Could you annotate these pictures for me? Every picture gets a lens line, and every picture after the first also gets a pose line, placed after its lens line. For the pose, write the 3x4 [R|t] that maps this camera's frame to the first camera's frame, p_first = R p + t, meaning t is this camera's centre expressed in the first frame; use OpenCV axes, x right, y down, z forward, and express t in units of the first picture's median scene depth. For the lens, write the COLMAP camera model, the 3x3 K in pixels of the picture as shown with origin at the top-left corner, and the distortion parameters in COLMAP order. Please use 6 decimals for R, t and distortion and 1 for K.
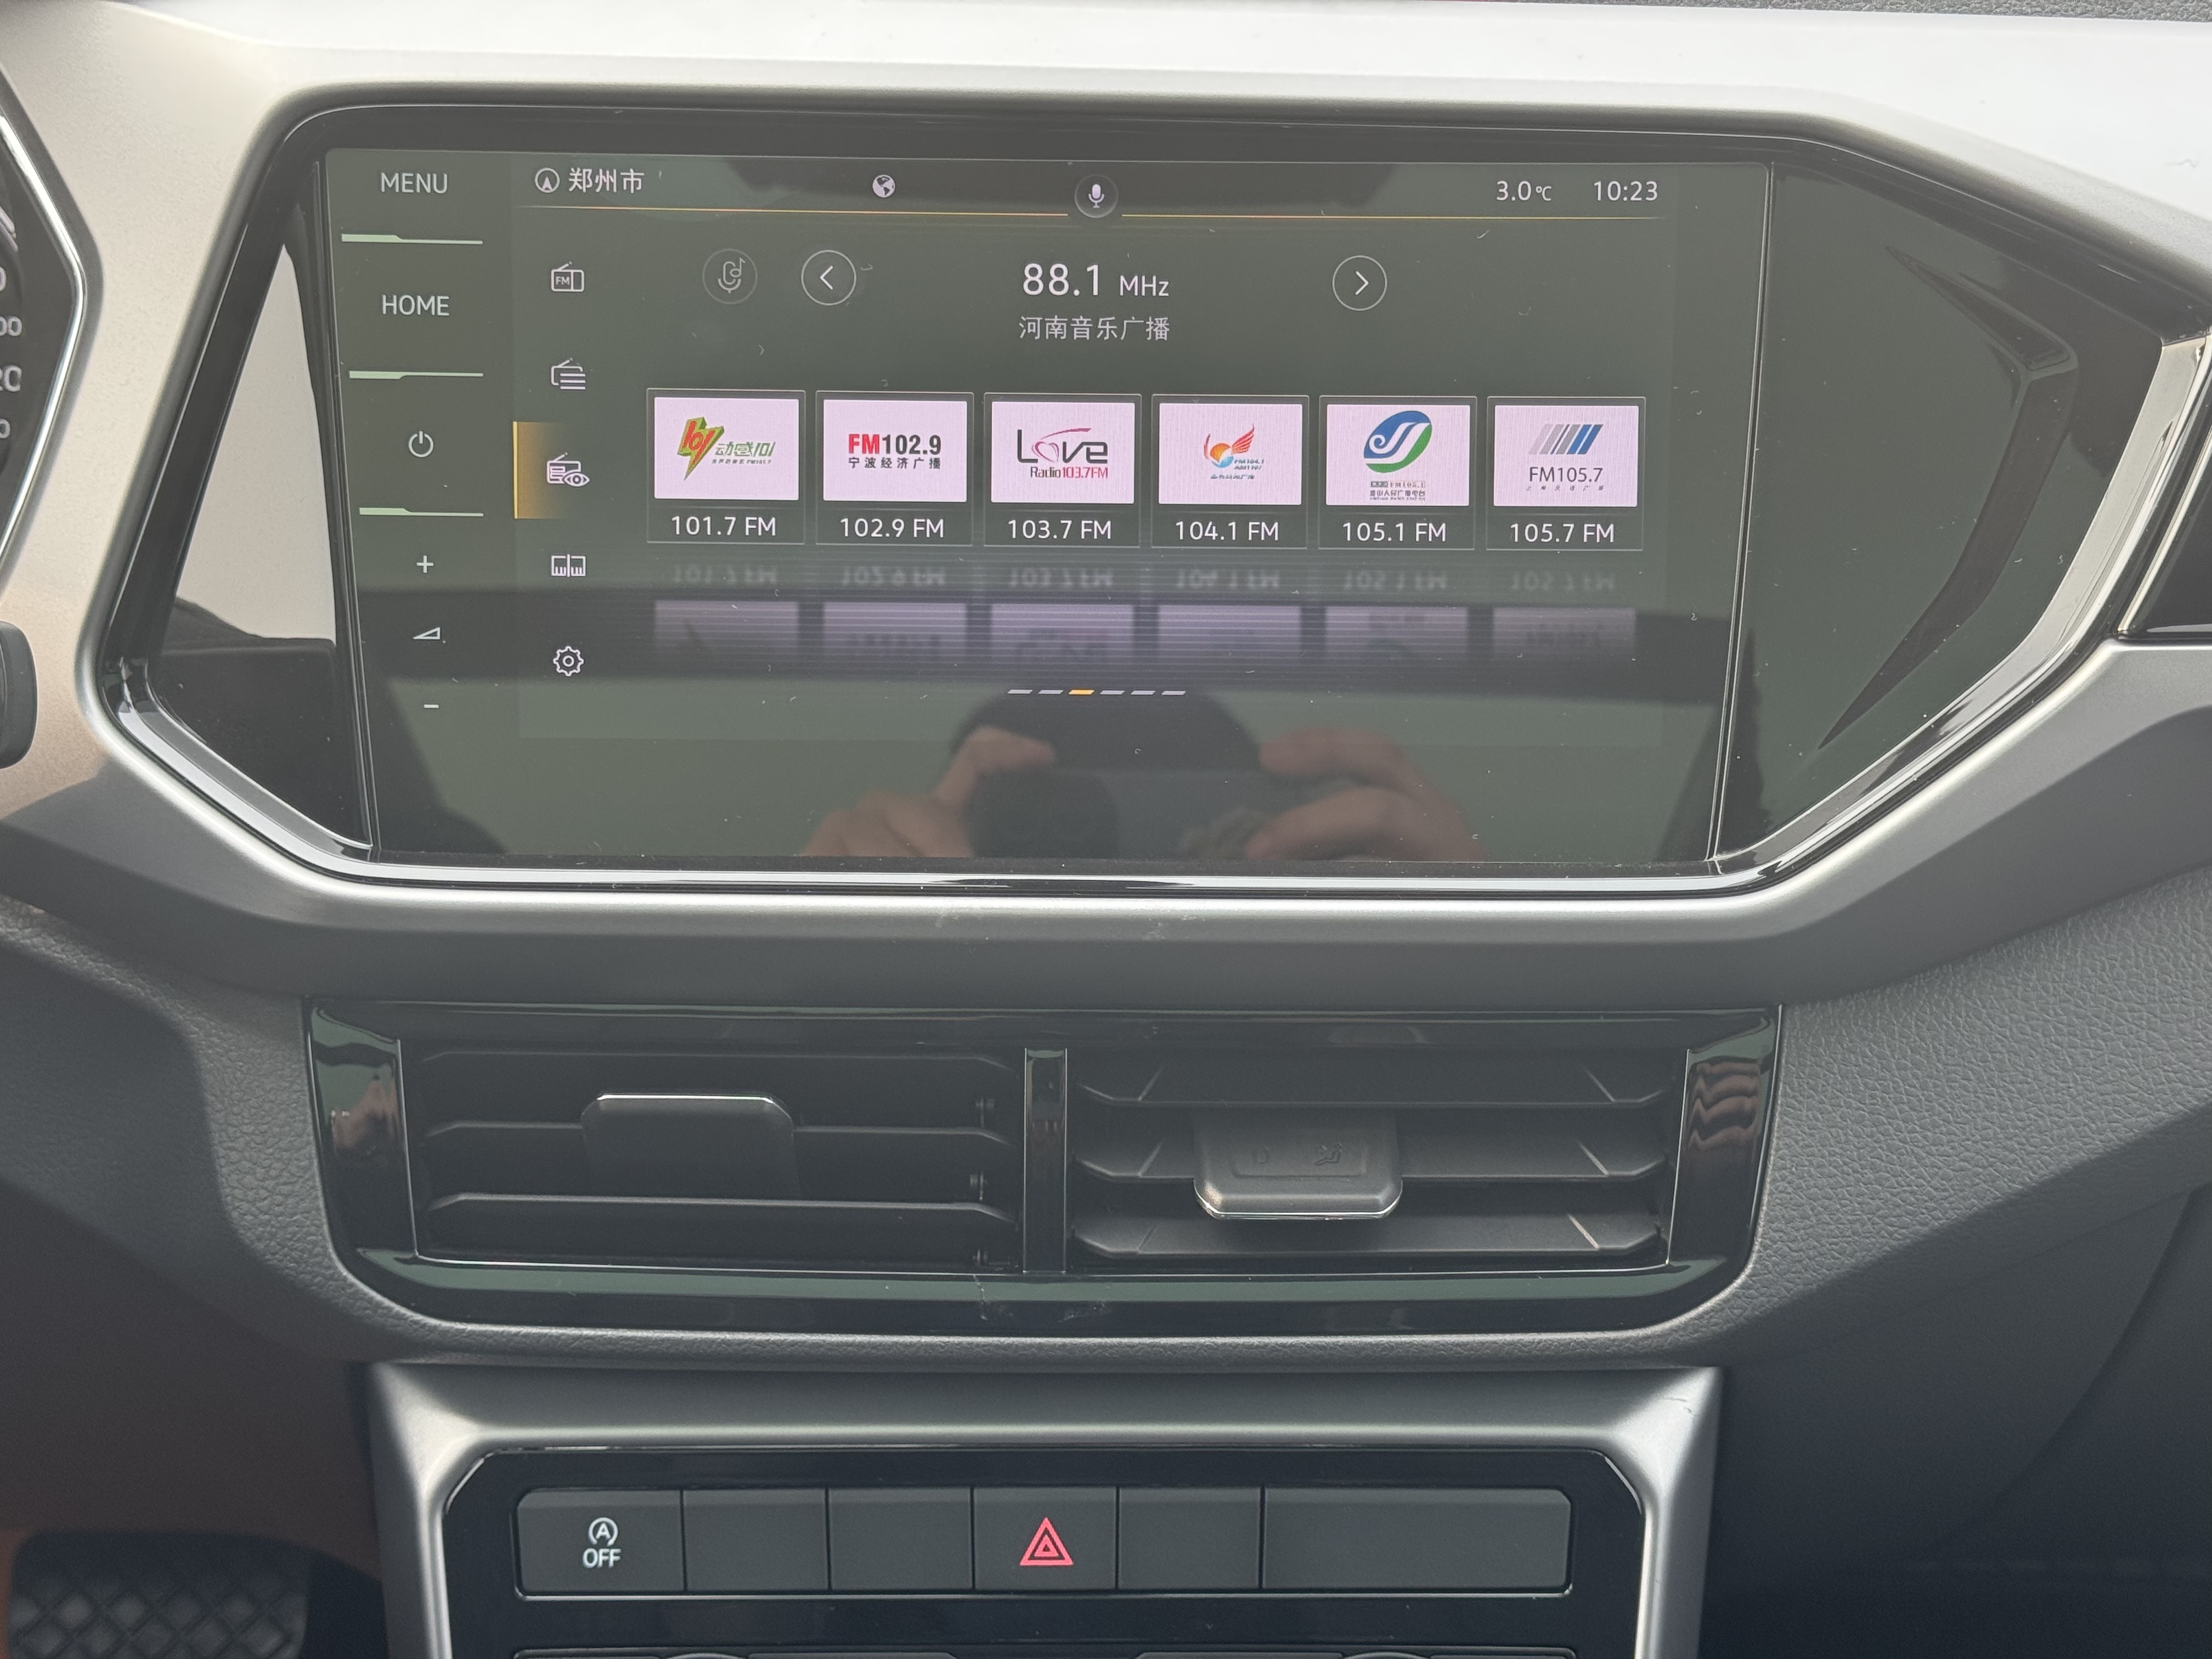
lens RADIAL K [[3197.9, 0, 1106.0], [0, 3197.9, 829.5], [0, 0, 1]] dist [0.209874, -0.559675]
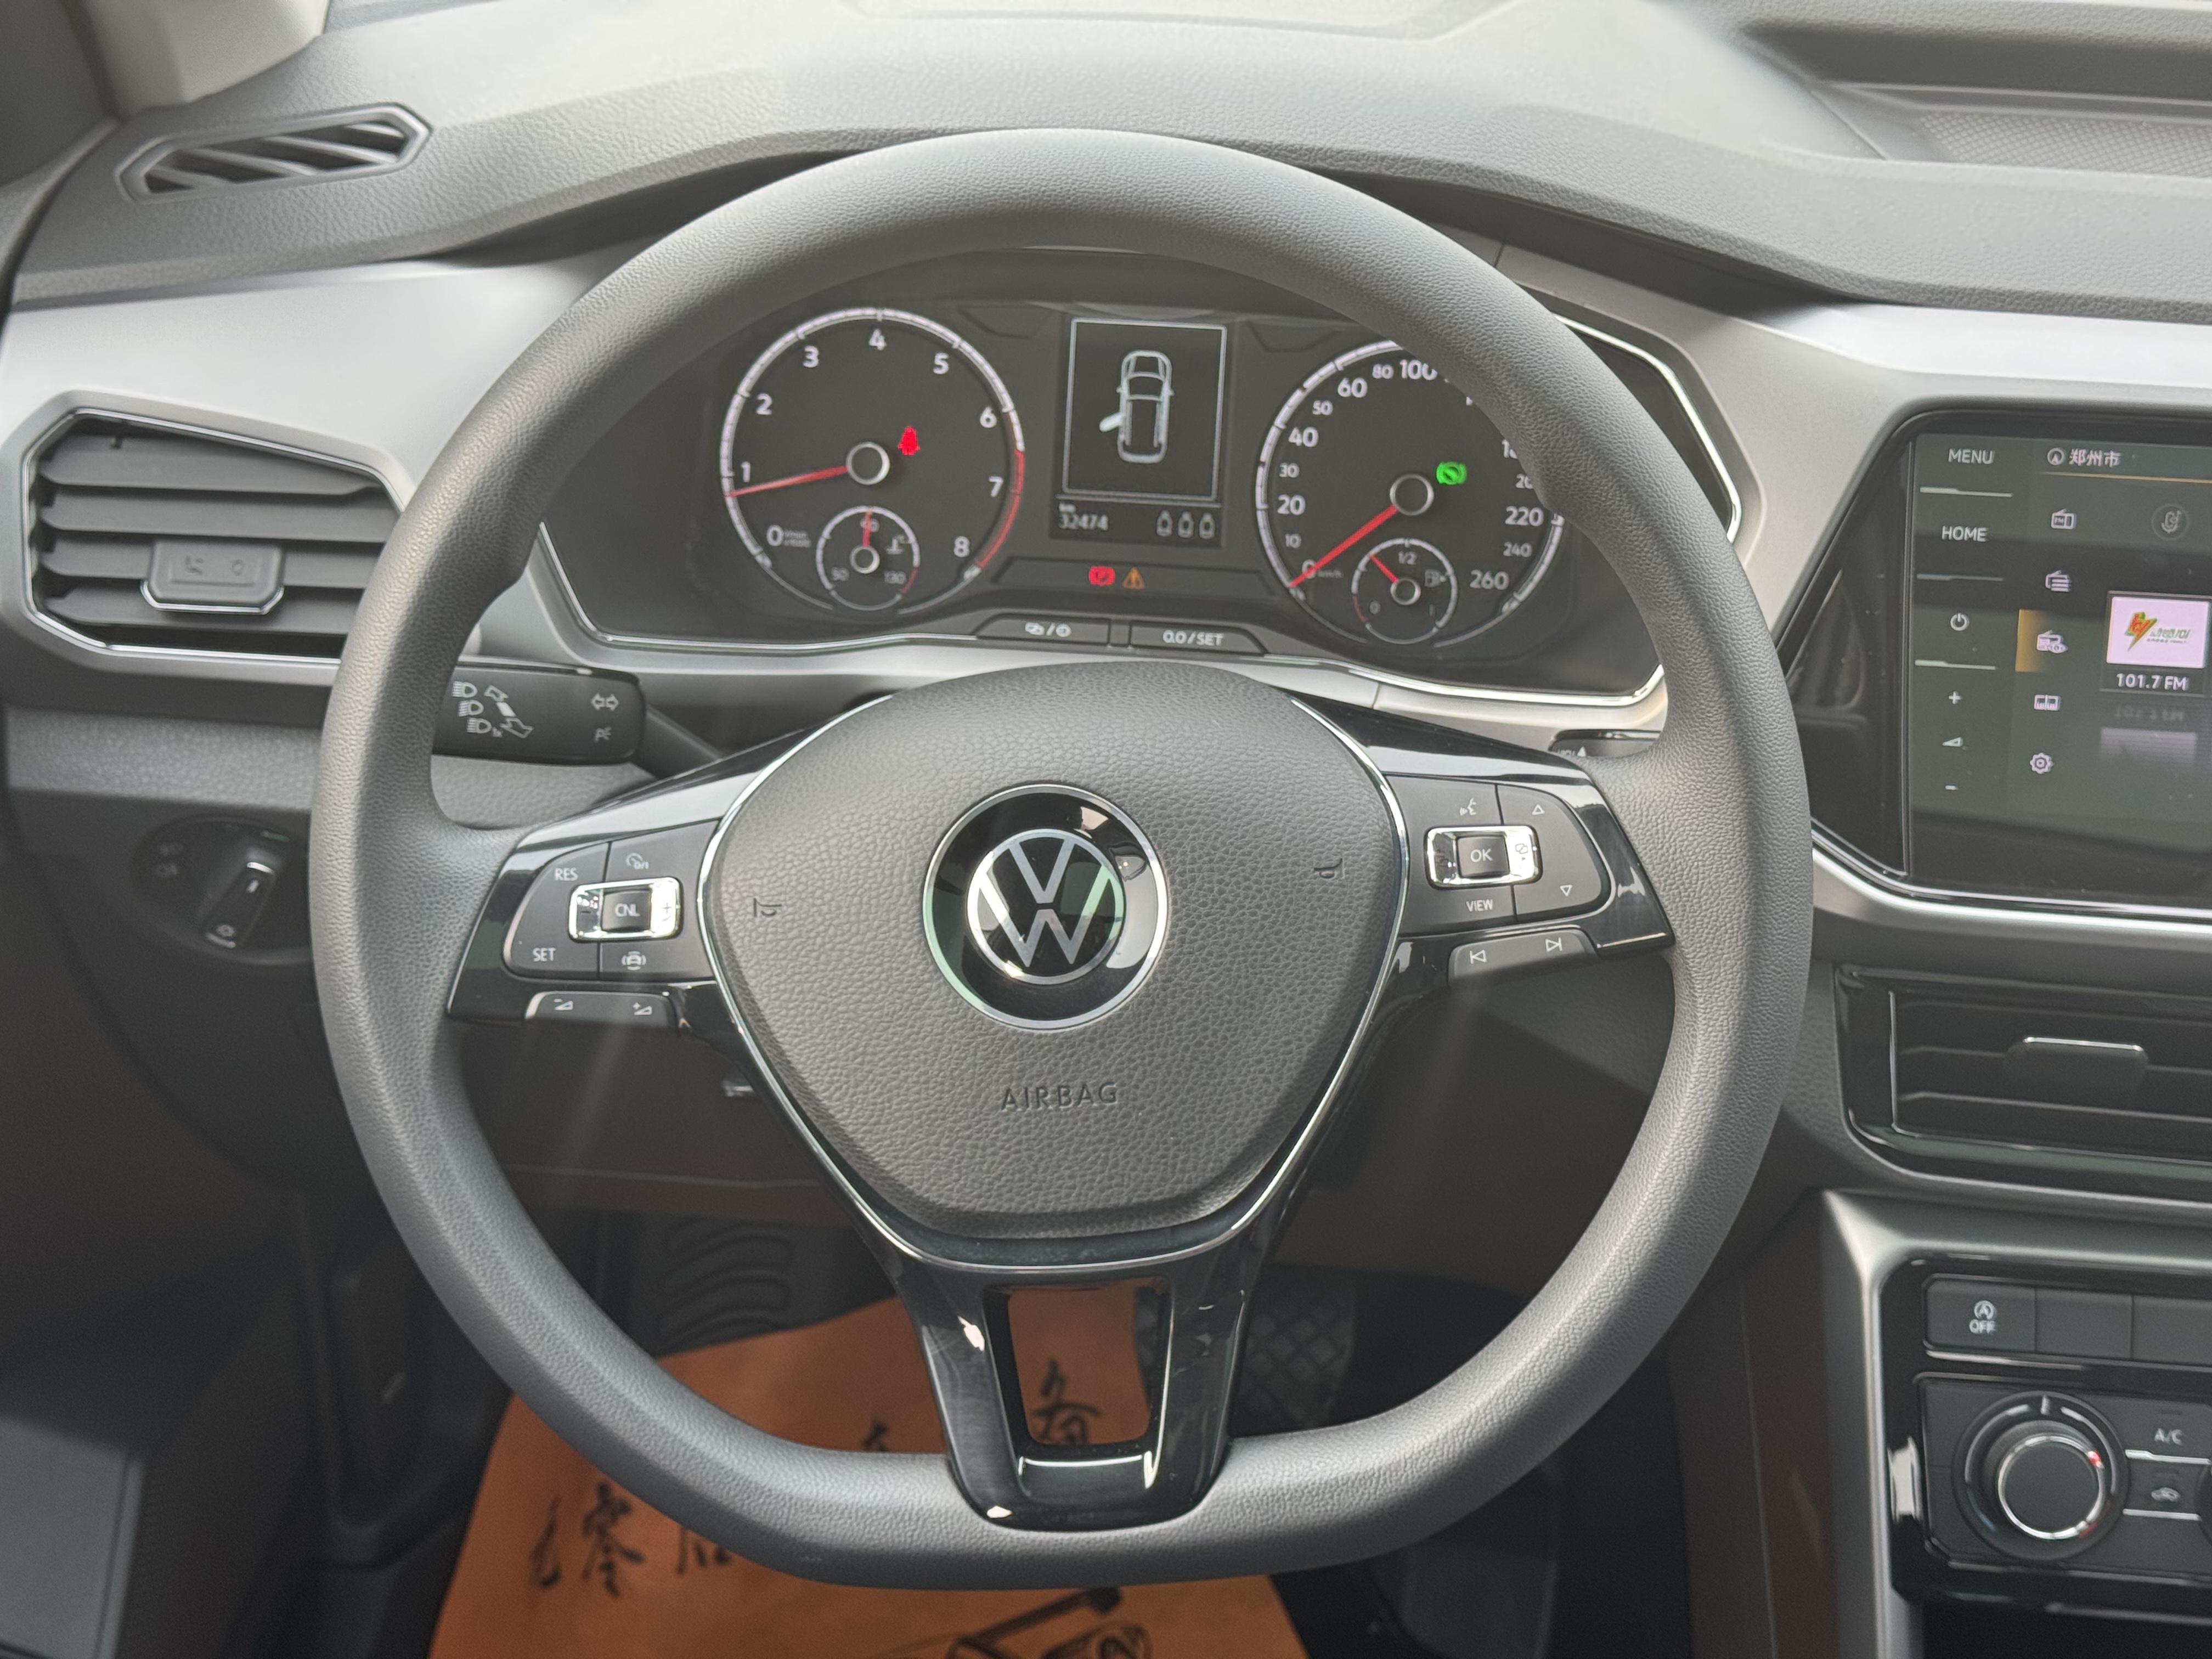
lens RADIAL K [[3197.9, 0, 1106.0], [0, 3197.9, 829.5], [0, 0, 1]] dist [0.209874, -0.559675]
pose [[0.996116, 0.059050, -0.065314, -0.490675], [-0.054312, 0.995919, 0.072083, -0.104086], [0.069304, -0.068255, 0.995258, -0.572418]]
